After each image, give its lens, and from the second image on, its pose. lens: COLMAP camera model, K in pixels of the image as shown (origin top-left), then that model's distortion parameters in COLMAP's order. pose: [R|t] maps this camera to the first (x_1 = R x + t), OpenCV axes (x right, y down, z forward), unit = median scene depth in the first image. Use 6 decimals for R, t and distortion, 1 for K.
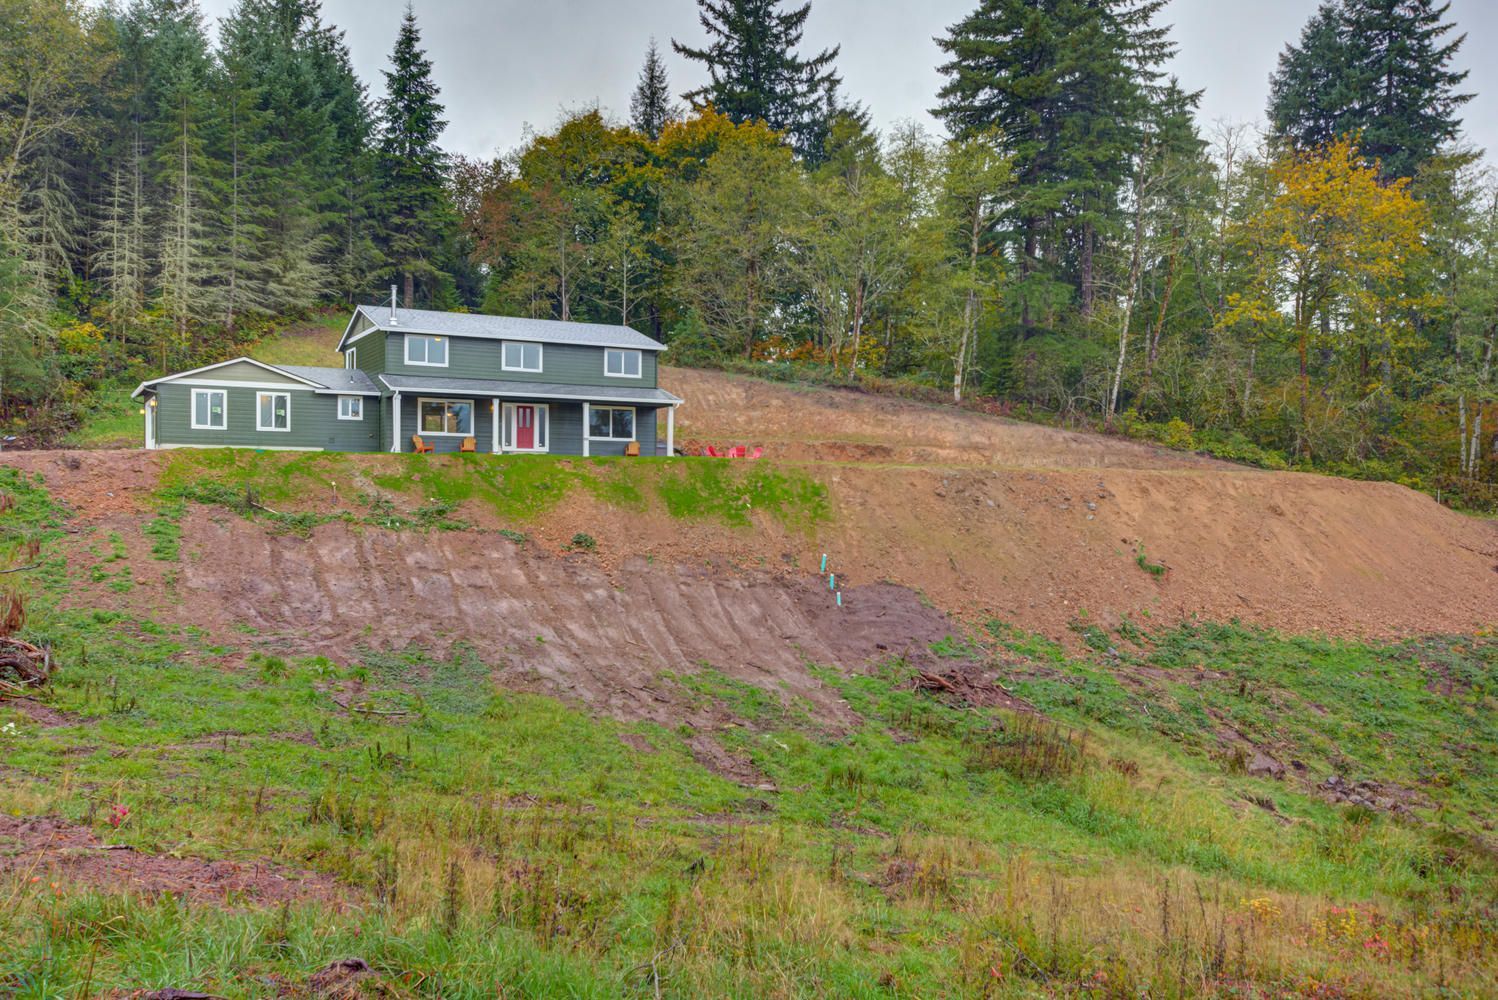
lens RADIAL K [[1219.7, 0, 749.0], [0, 1219.7, 500.0], [0, 0, 1]] dist [-0.053200, 0.210506]
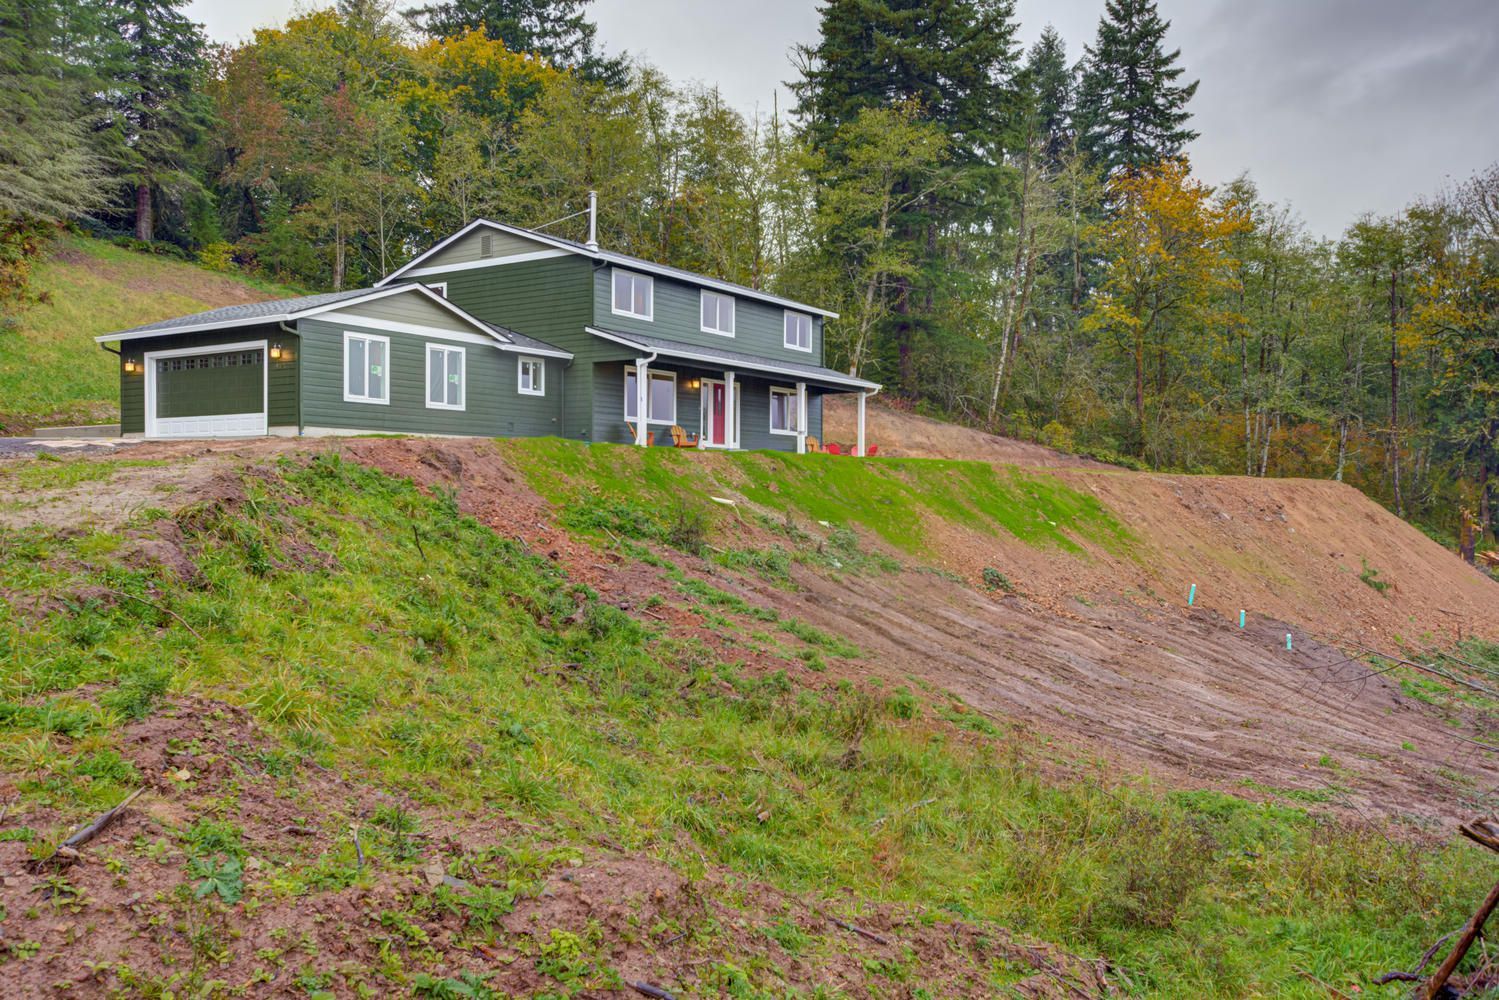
lens RADIAL K [[1209.6, 0, 712.9], [0, 1209.6, 488.0], [0, 0, 1]] dist [0.053856, 0.010528]
pose [[0.905730, 0.001605, 0.423851, -0.324314], [0.000751, 0.999985, -0.005390, -0.008778], [-0.423853, 0.005200, 0.905716, 0.244599]]
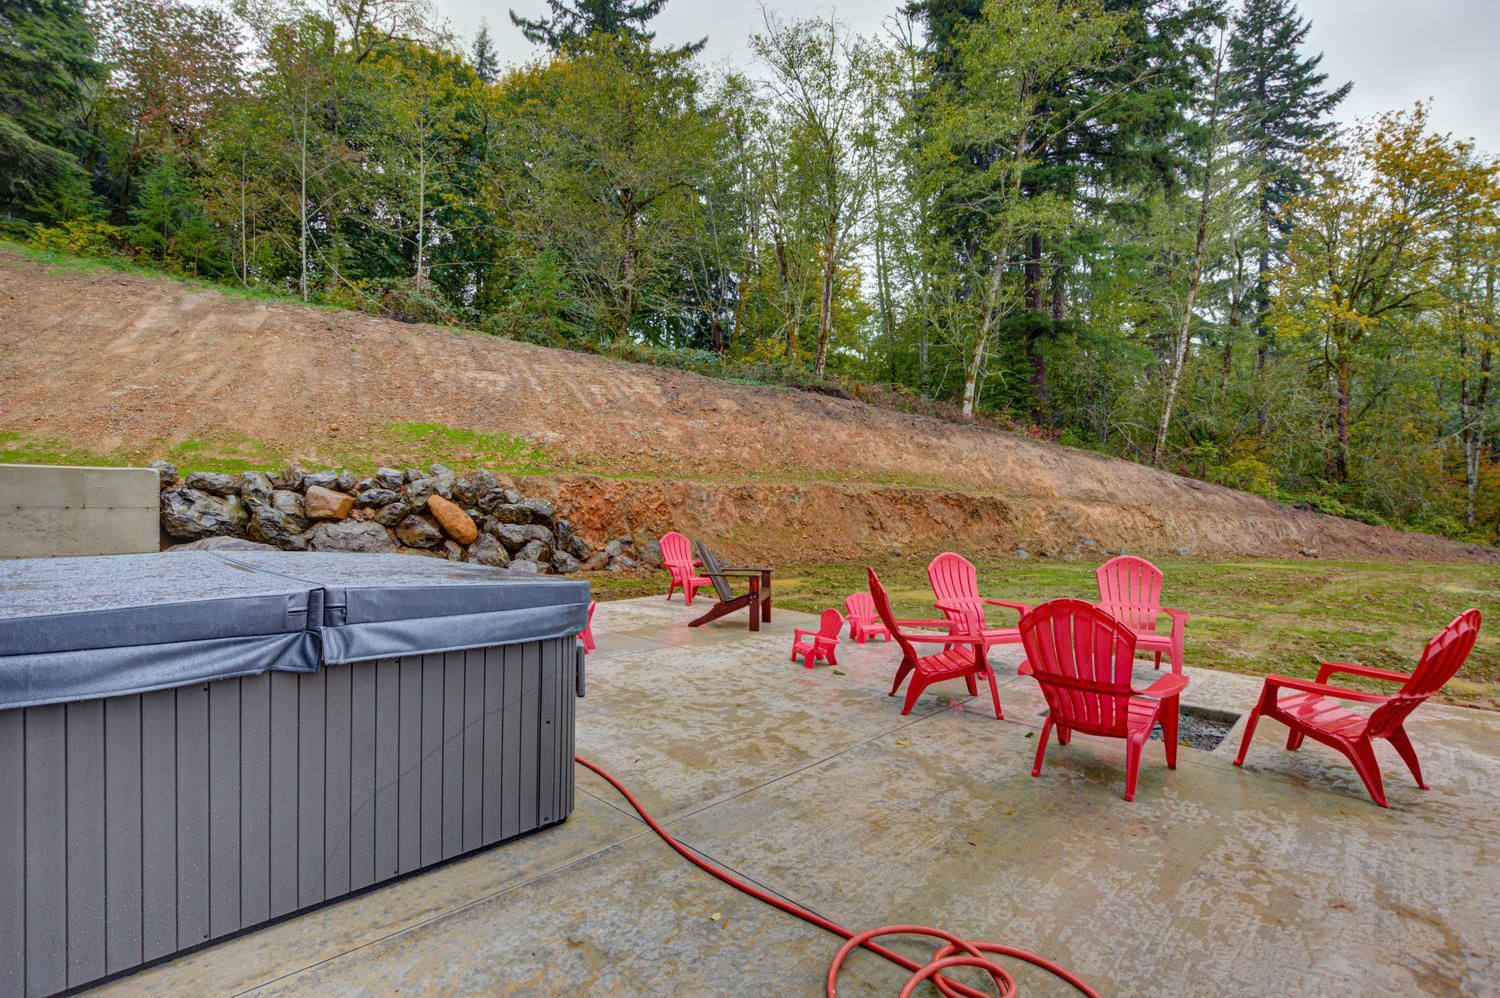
lens RADIAL K [[713.2, 0, 756.7], [0, 713.2, 469.9], [0, 0, 1]] dist [-0.010628, -0.000101]
pose [[0.956199, 0.022112, 0.291880, -0.052333], [-0.008590, 0.998833, -0.047530, -0.038851], [-0.292590, 0.042941, 0.955273, 0.713996]]
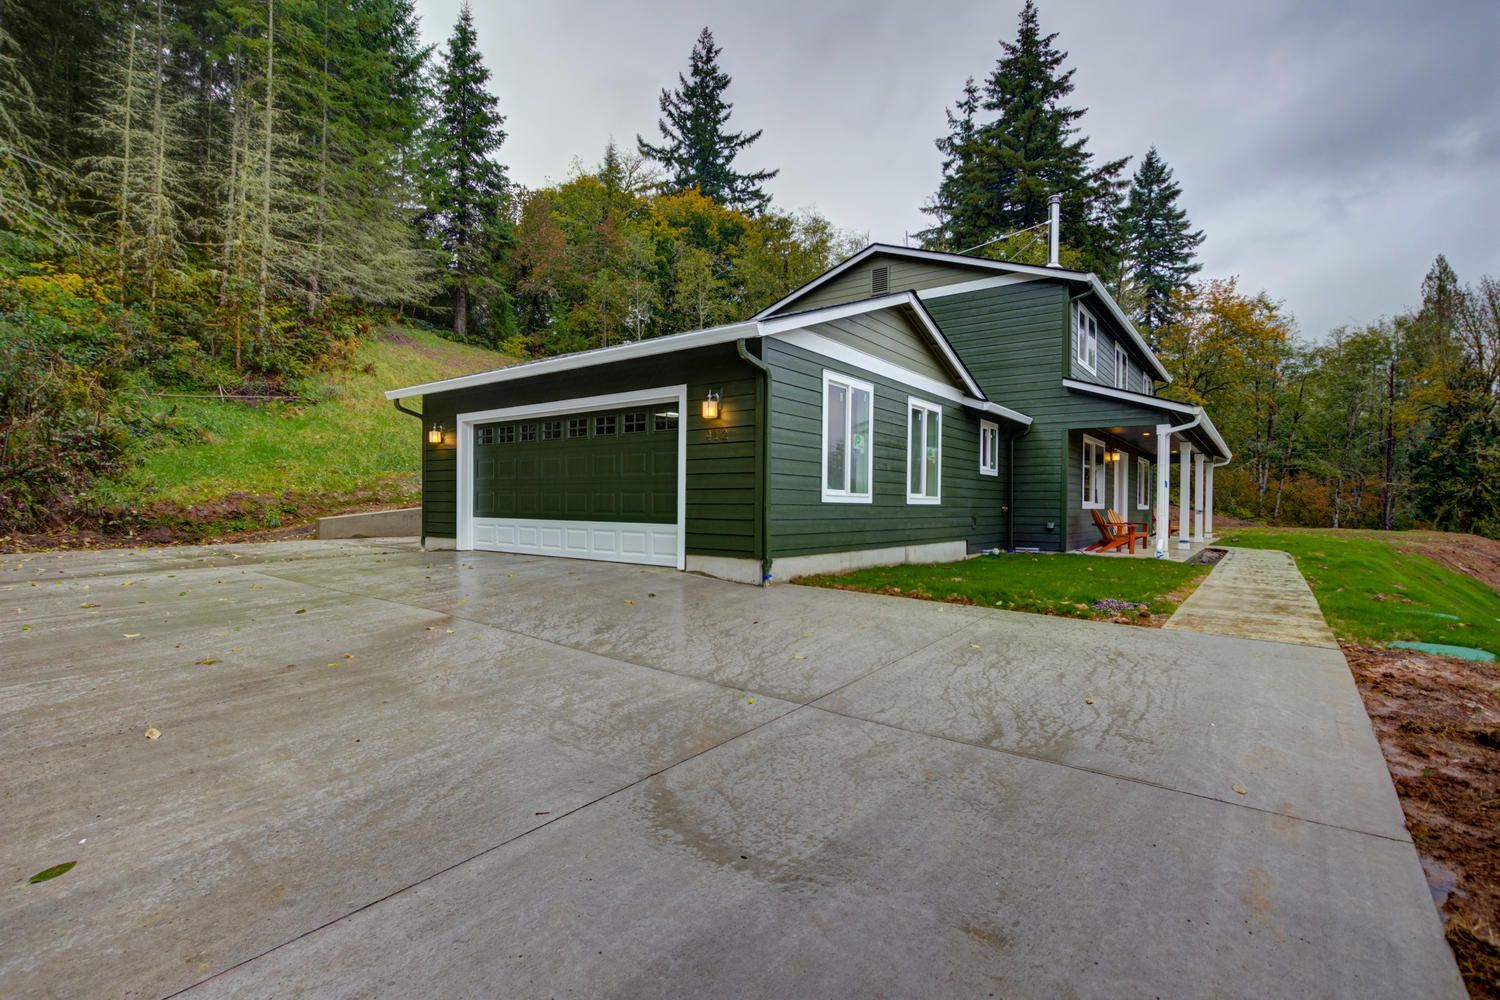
lens RADIAL K [[694.4, 0, 746.5], [0, 694.4, 502.7], [0, 0, 1]] dist [-0.012039, -0.000010]
pose [[0.922234, 0.007024, 0.386567, -0.323092], [-0.005967, 0.999974, -0.003935, -0.034580], [-0.386585, 0.001323, 0.922253, 0.507775]]
